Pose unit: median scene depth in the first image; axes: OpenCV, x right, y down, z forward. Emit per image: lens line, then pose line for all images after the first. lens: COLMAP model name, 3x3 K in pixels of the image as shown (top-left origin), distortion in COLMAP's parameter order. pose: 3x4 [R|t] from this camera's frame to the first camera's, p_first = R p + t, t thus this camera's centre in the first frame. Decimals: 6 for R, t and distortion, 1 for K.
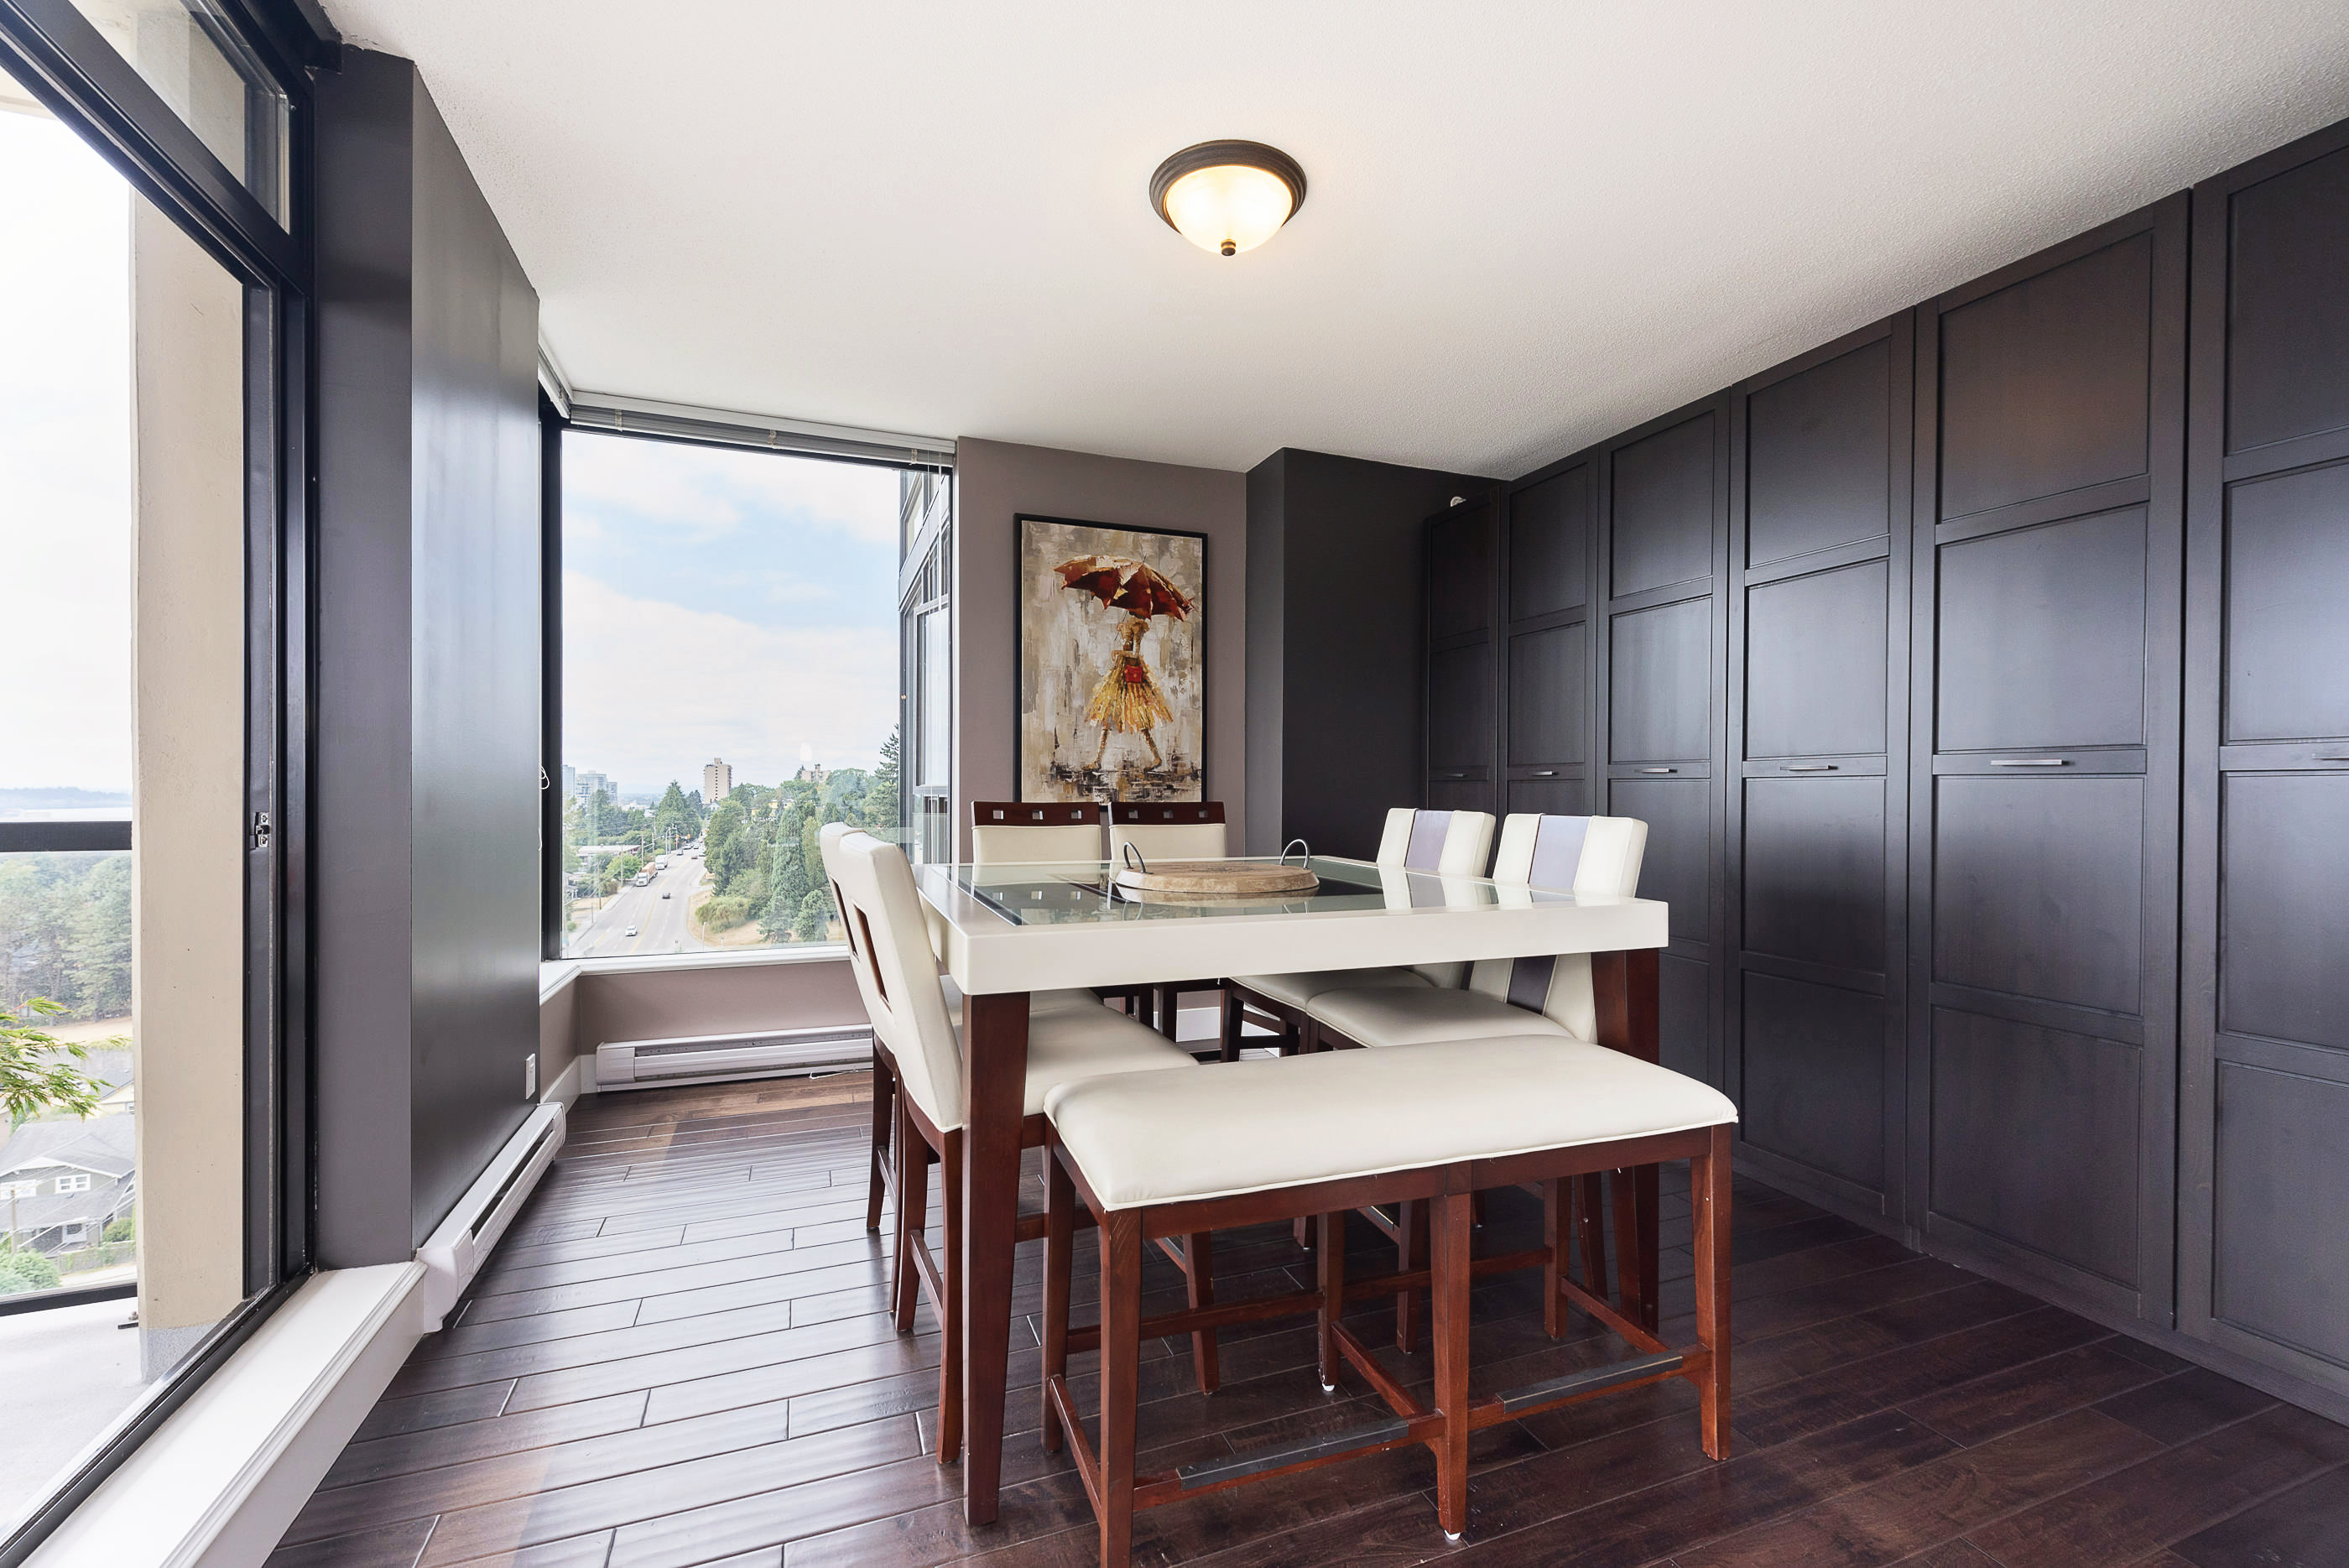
lens RADIAL K [[950.0, 0, 1183.0], [0, 950.0, 804.4], [0, 0, 1]] dist [-0.004172, -0.001549]
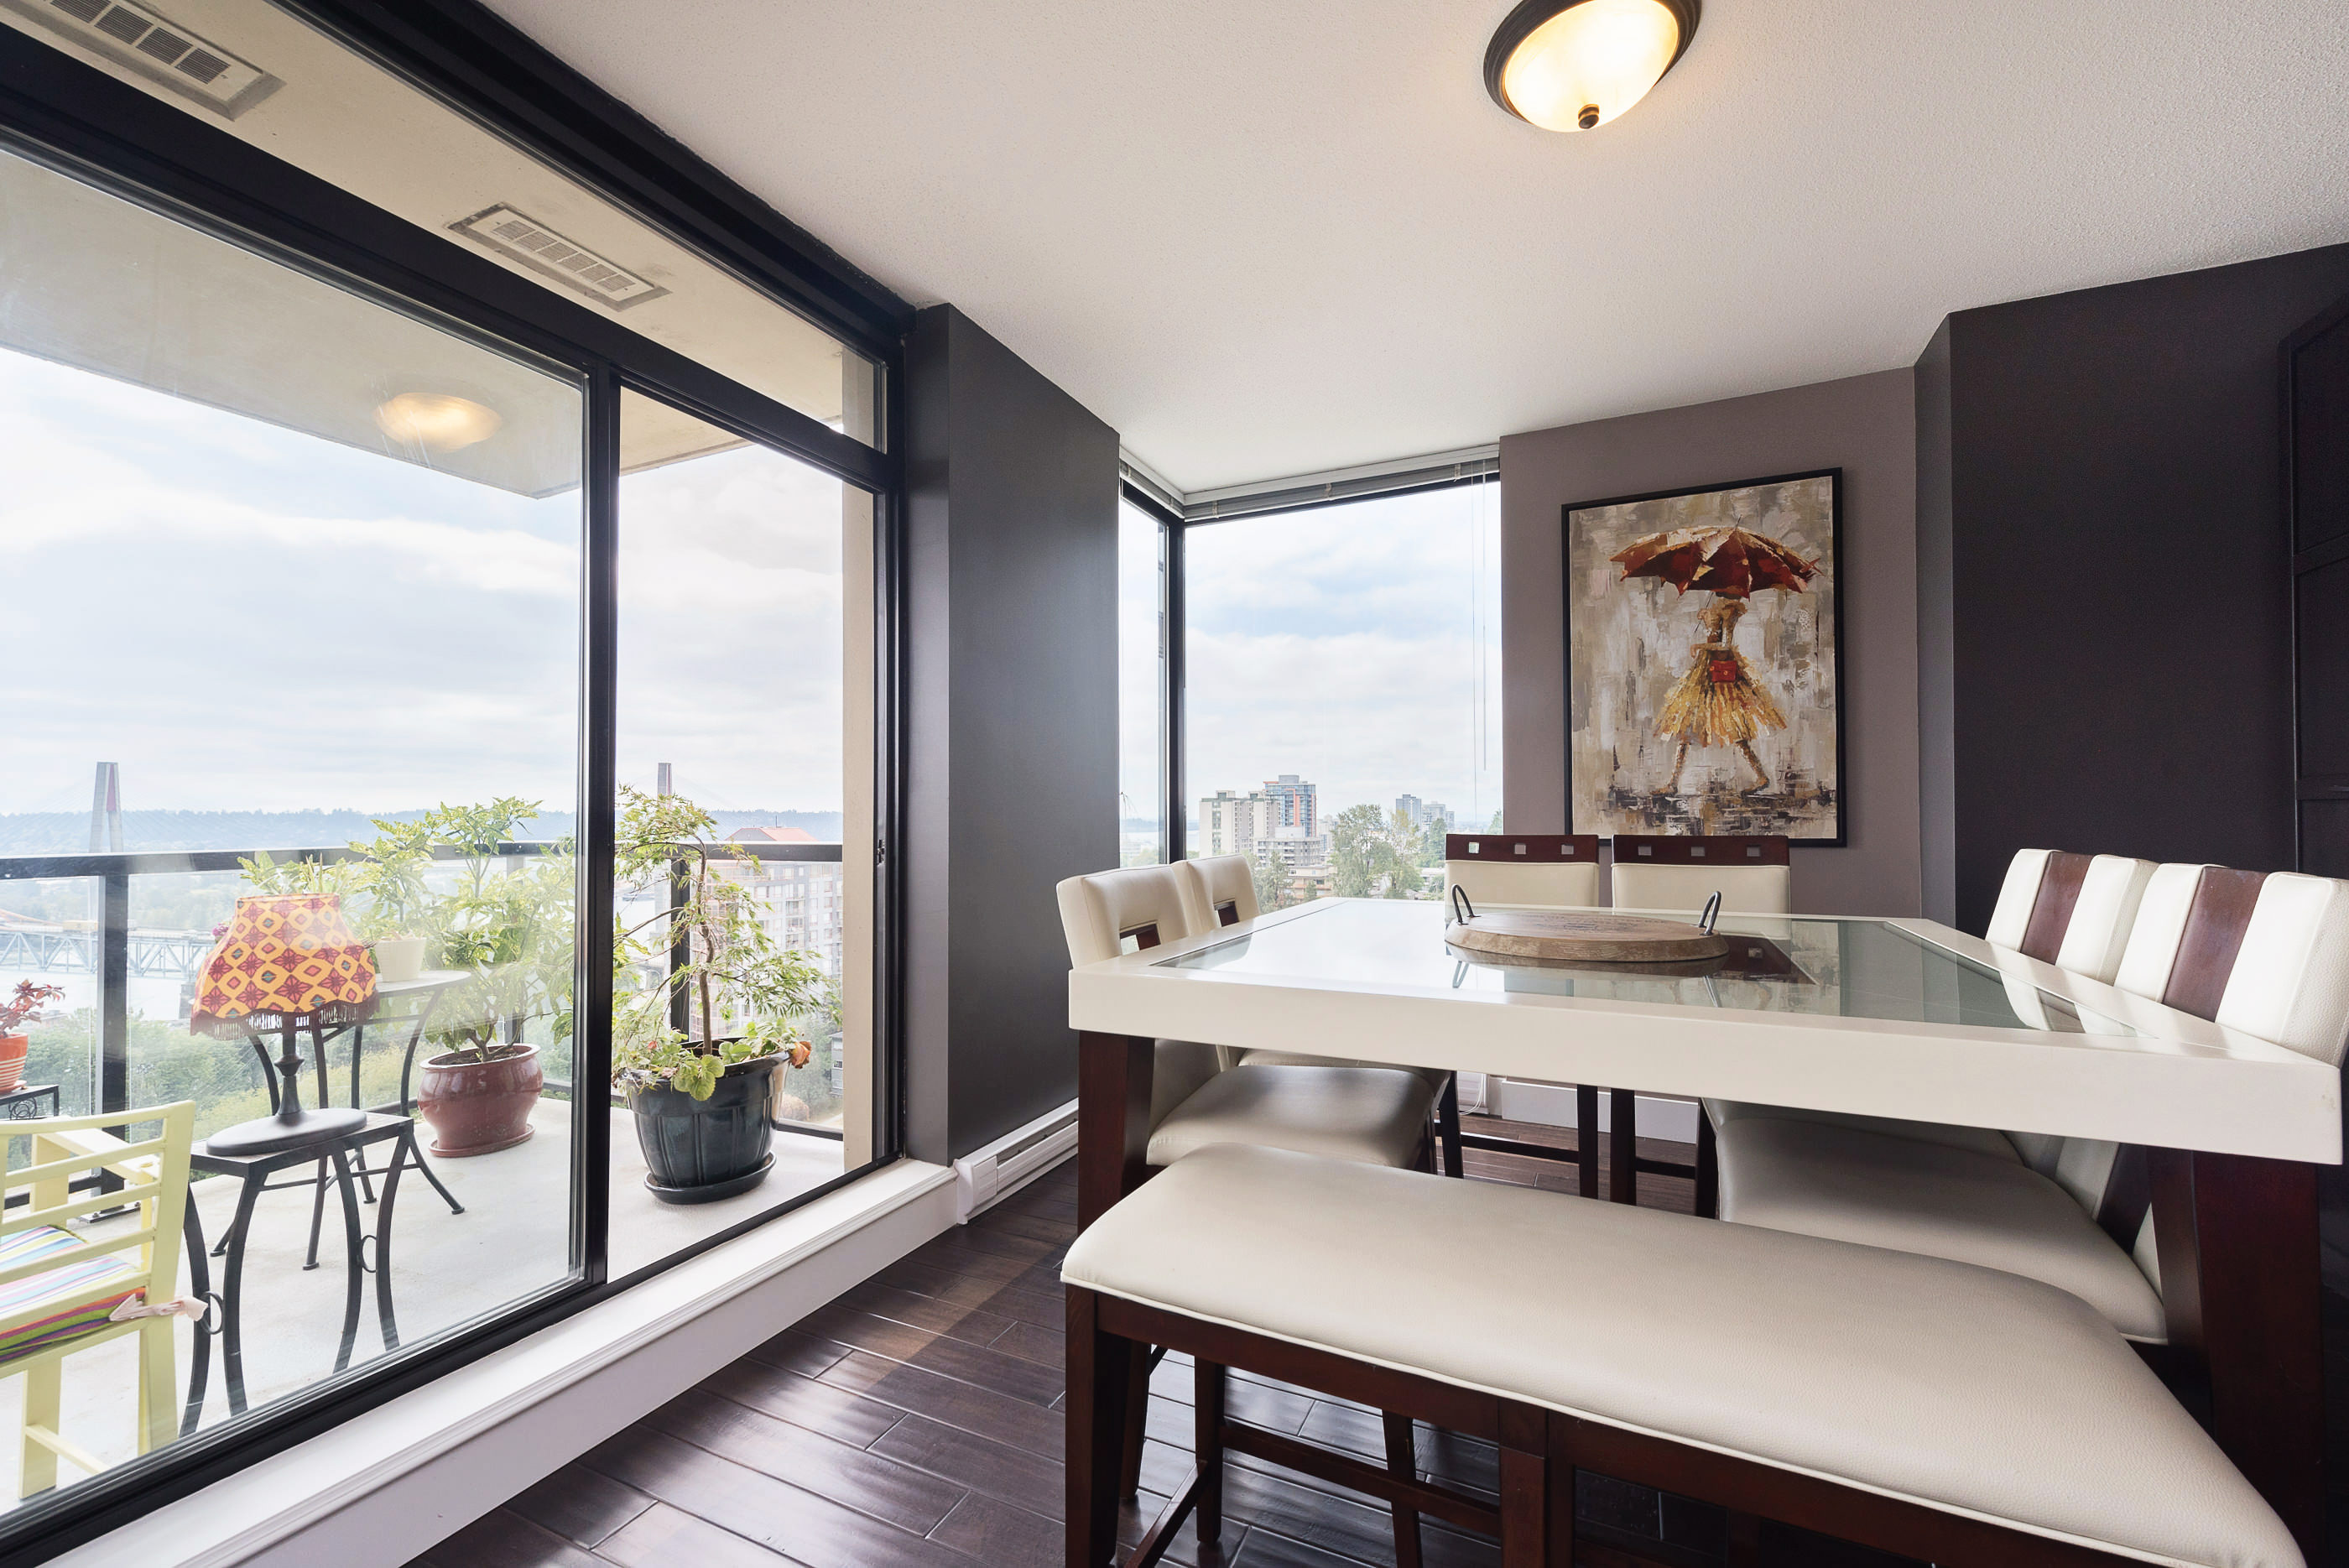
lens RADIAL K [[950.0, 0, 1190.5], [0, 950.0, 808.2], [0, 0, 1]] dist [-0.004172, -0.001549]
pose [[0.689233, -0.012161, -0.724438, 0.212976], [-0.005790, 0.999735, -0.022290, -0.004282], [0.724516, 0.019557, 0.688980, 0.146372]]
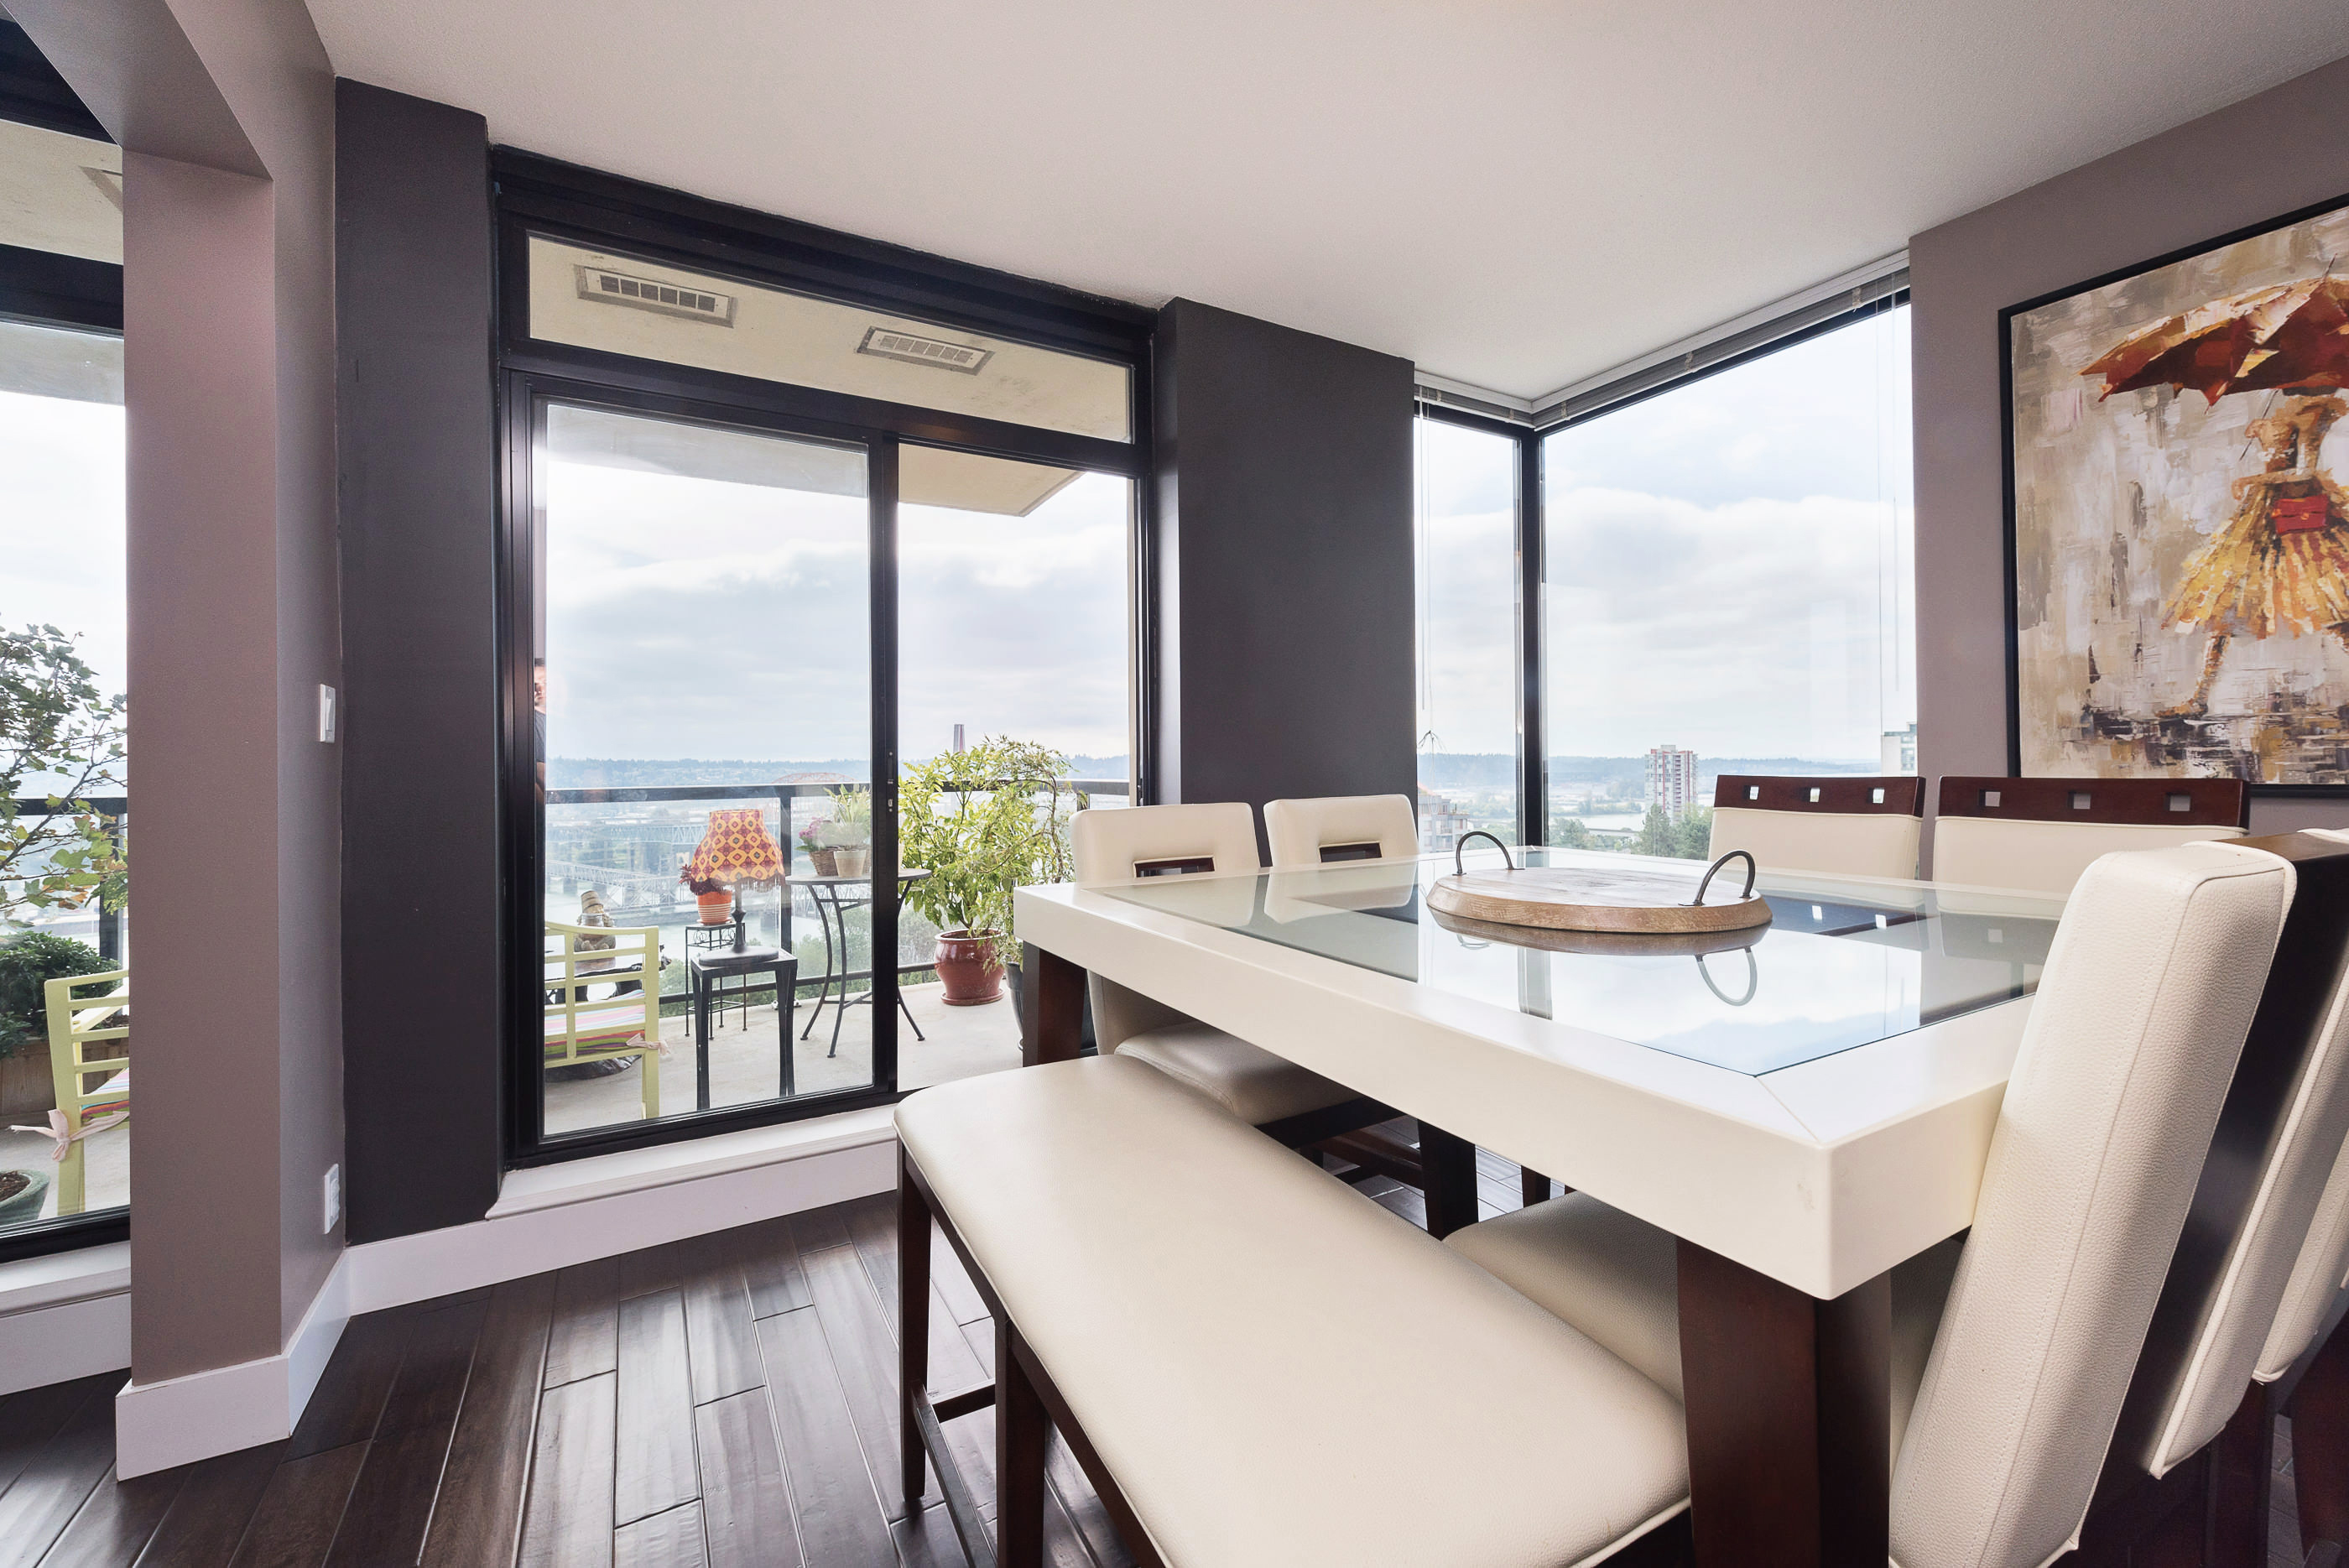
lens RADIAL K [[950.0, 0, 1161.8], [0, 950.0, 758.9], [0, 0, 1]] dist [-0.004172, -0.001549]
pose [[0.136507, -0.006468, -0.990618, 0.348321], [-0.006556, 0.999951, -0.007432, -0.004899], [0.990617, 0.007509, 0.136457, 0.363545]]
